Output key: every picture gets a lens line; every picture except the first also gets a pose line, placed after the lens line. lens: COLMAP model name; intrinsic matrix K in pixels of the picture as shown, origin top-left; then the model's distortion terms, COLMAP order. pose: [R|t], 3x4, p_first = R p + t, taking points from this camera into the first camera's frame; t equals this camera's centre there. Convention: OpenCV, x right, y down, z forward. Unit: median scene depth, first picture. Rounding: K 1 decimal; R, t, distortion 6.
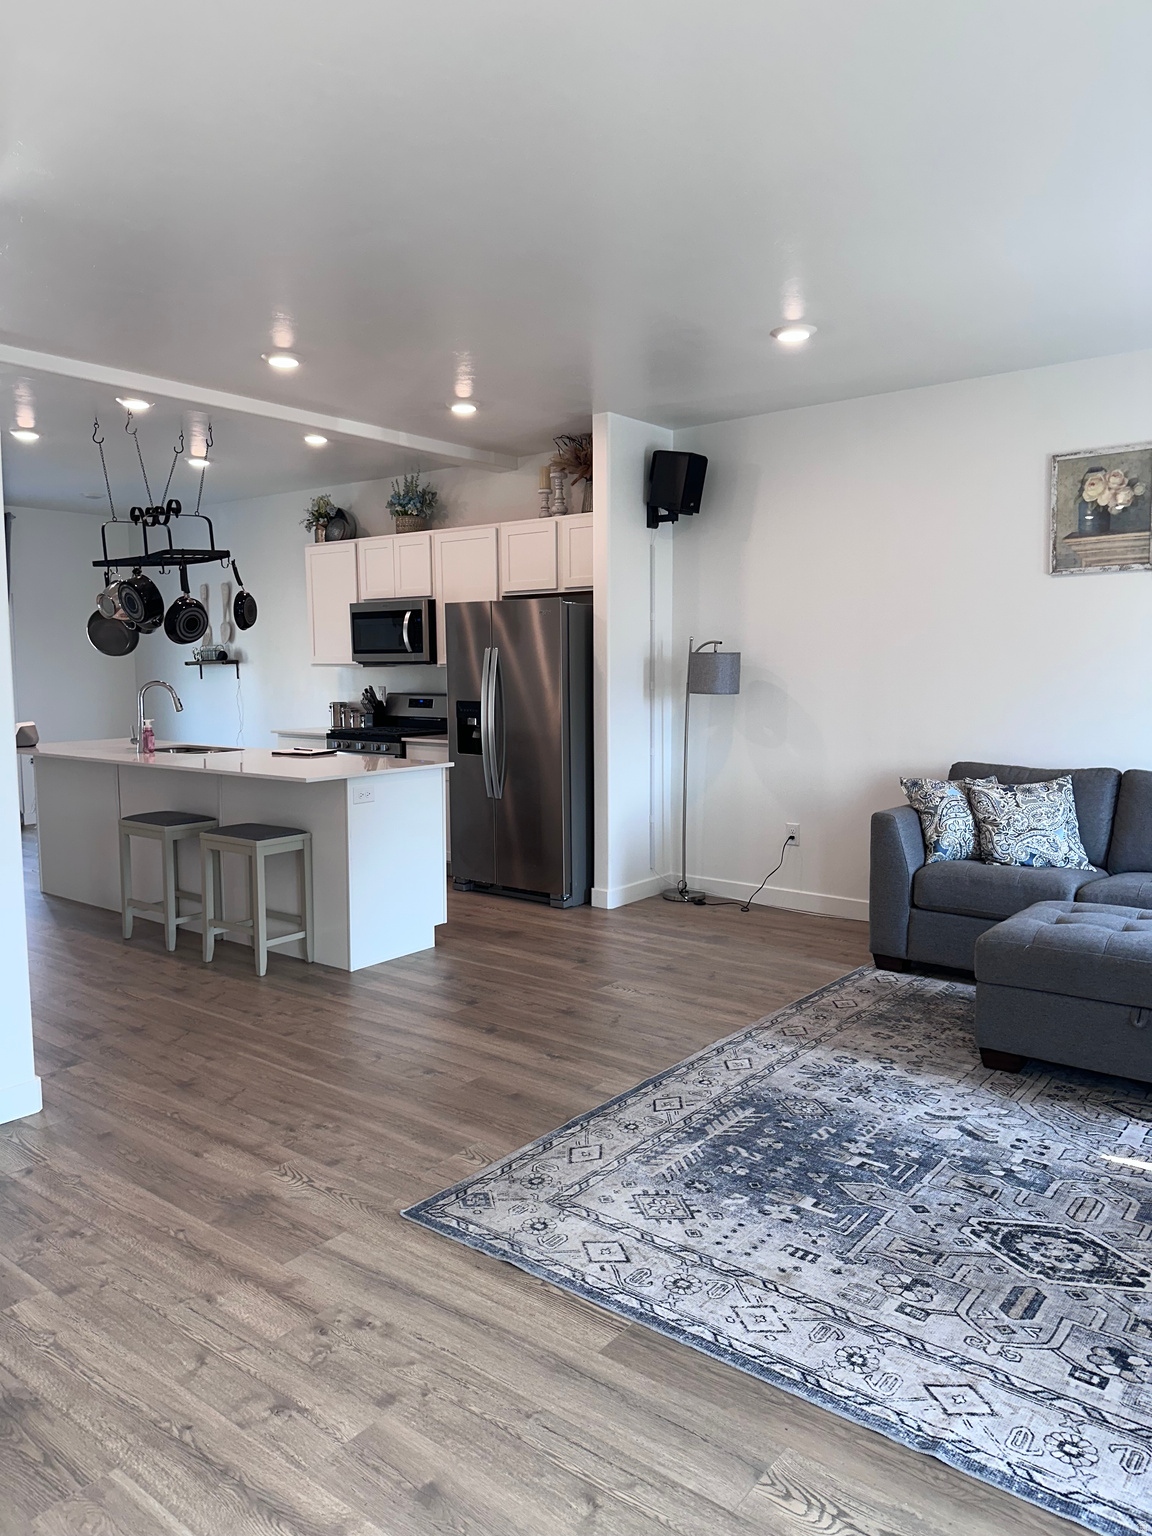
lens RADIAL K [[1065.0, 0, 575.6], [0, 1065.0, 770.2], [0, 0, 1]] dist [0.130444, -0.199853]
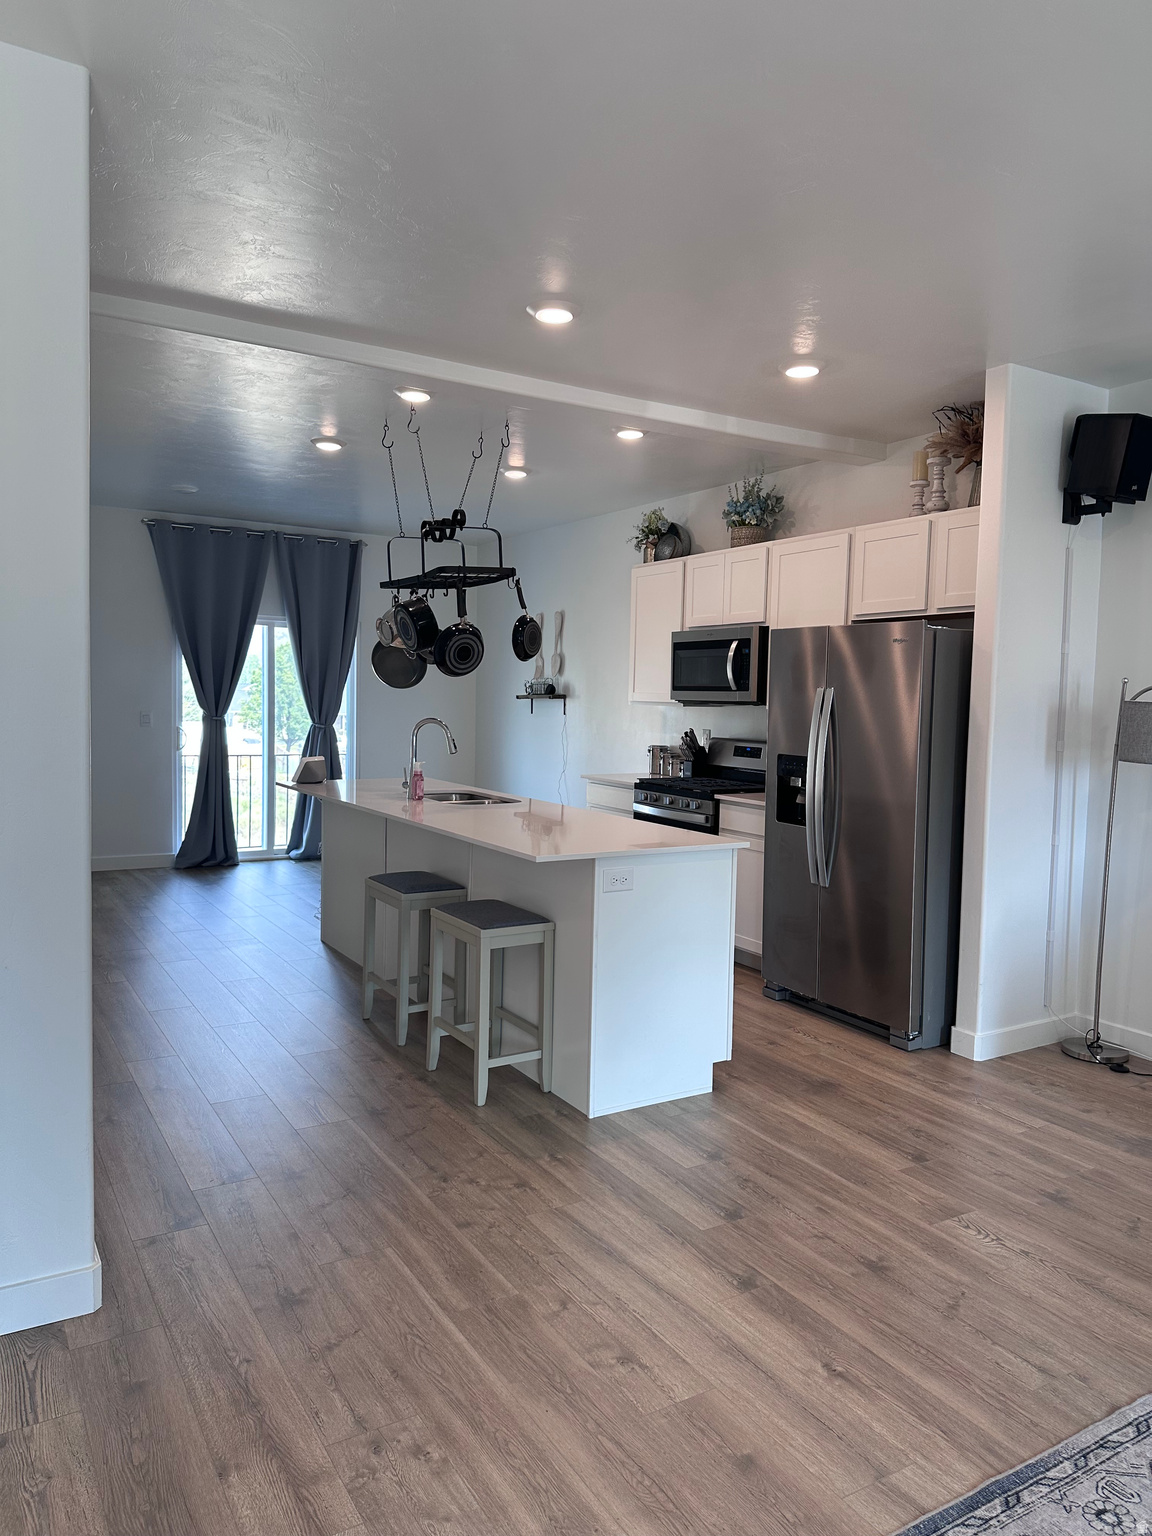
lens RADIAL K [[1083.9, 0, 571.4], [0, 1083.9, 766.2], [0, 0, 1]] dist [0.172330, -0.339450]
pose [[0.937336, 0.049093, -0.344952, 0.022331], [-0.061952, 0.997731, -0.026348, -0.026330], [0.342876, 0.046067, 0.938250, 0.206936]]
